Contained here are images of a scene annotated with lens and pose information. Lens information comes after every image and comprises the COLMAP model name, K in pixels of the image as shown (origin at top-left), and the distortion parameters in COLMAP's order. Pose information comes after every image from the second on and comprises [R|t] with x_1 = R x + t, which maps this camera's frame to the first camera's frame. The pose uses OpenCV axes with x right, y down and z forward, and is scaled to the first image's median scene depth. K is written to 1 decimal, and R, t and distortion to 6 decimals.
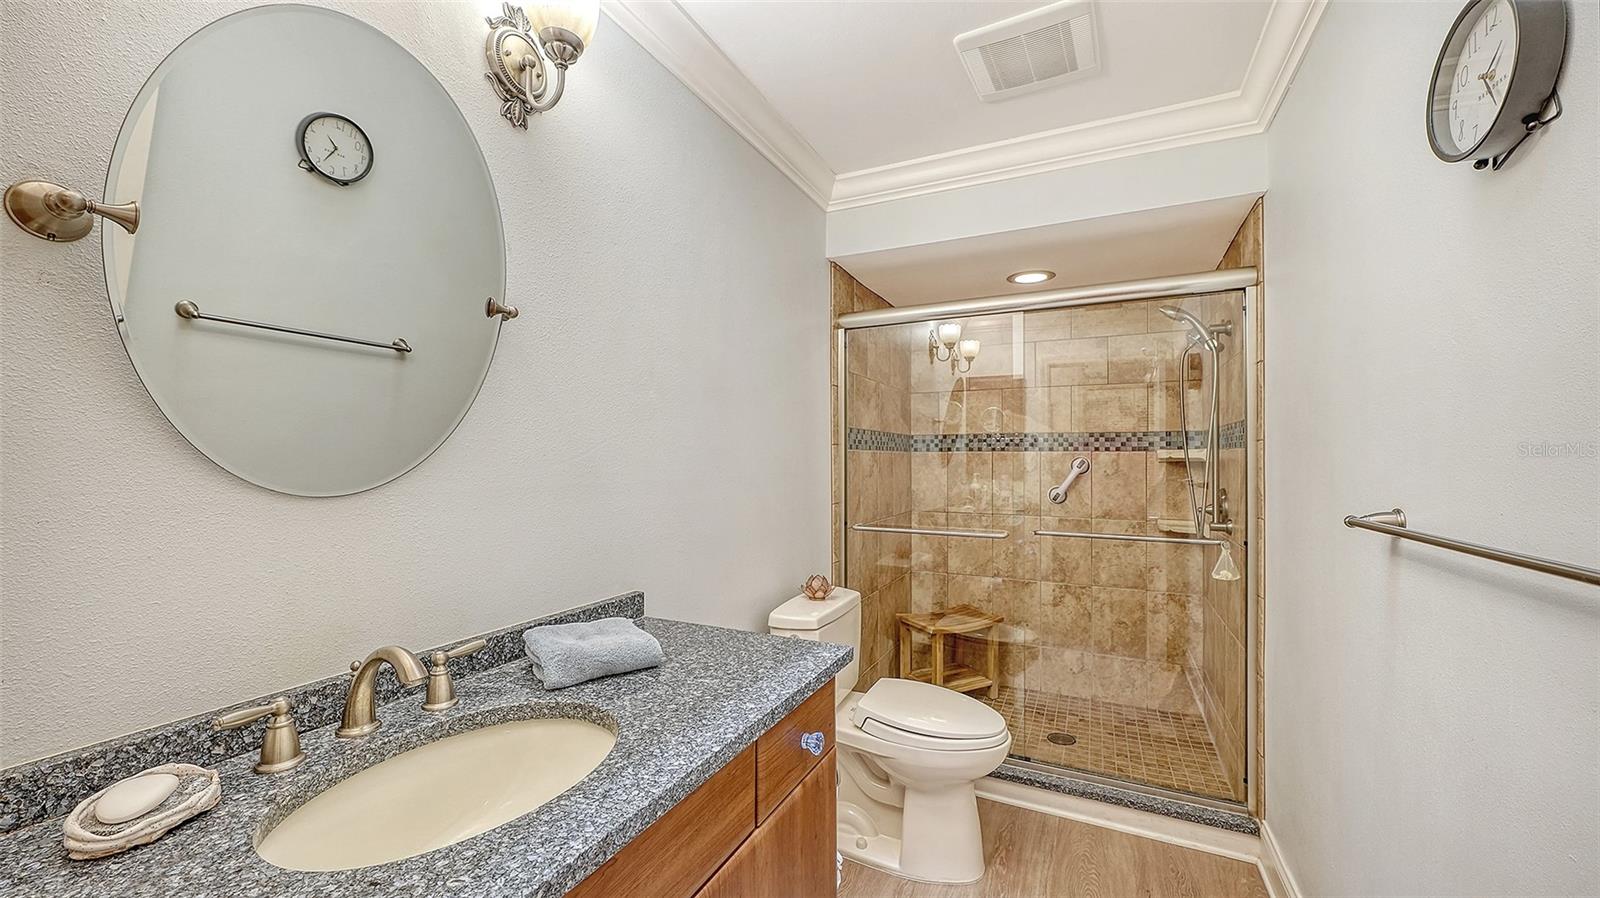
lens RADIAL K [[584.4, 0, 793.0], [0, 584.4, 453.6], [0, 0, 1]] dist [-0.007405, 0.000555]
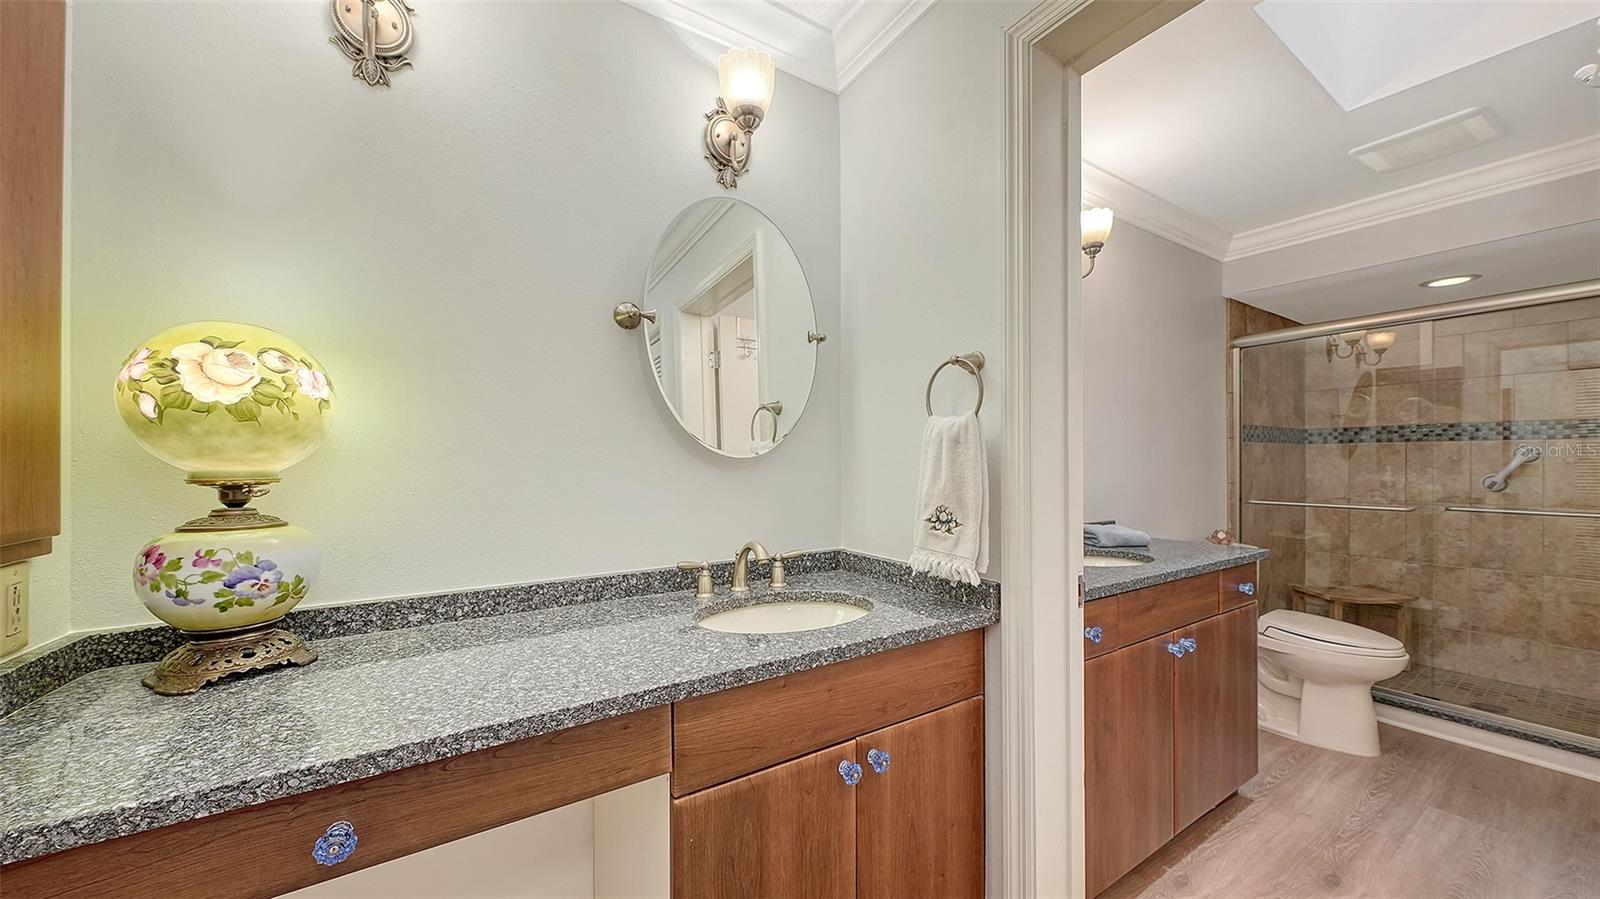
lens RADIAL K [[555.7, 0, 803.6], [0, 555.7, 464.2], [0, 0, 1]] dist [-0.004078, -0.000961]
pose [[0.863420, -0.001801, -0.504483, -0.100410], [0.009461, 0.999876, 0.012623, 0.014308], [0.504398, -0.015672, 0.863329, -0.434288]]
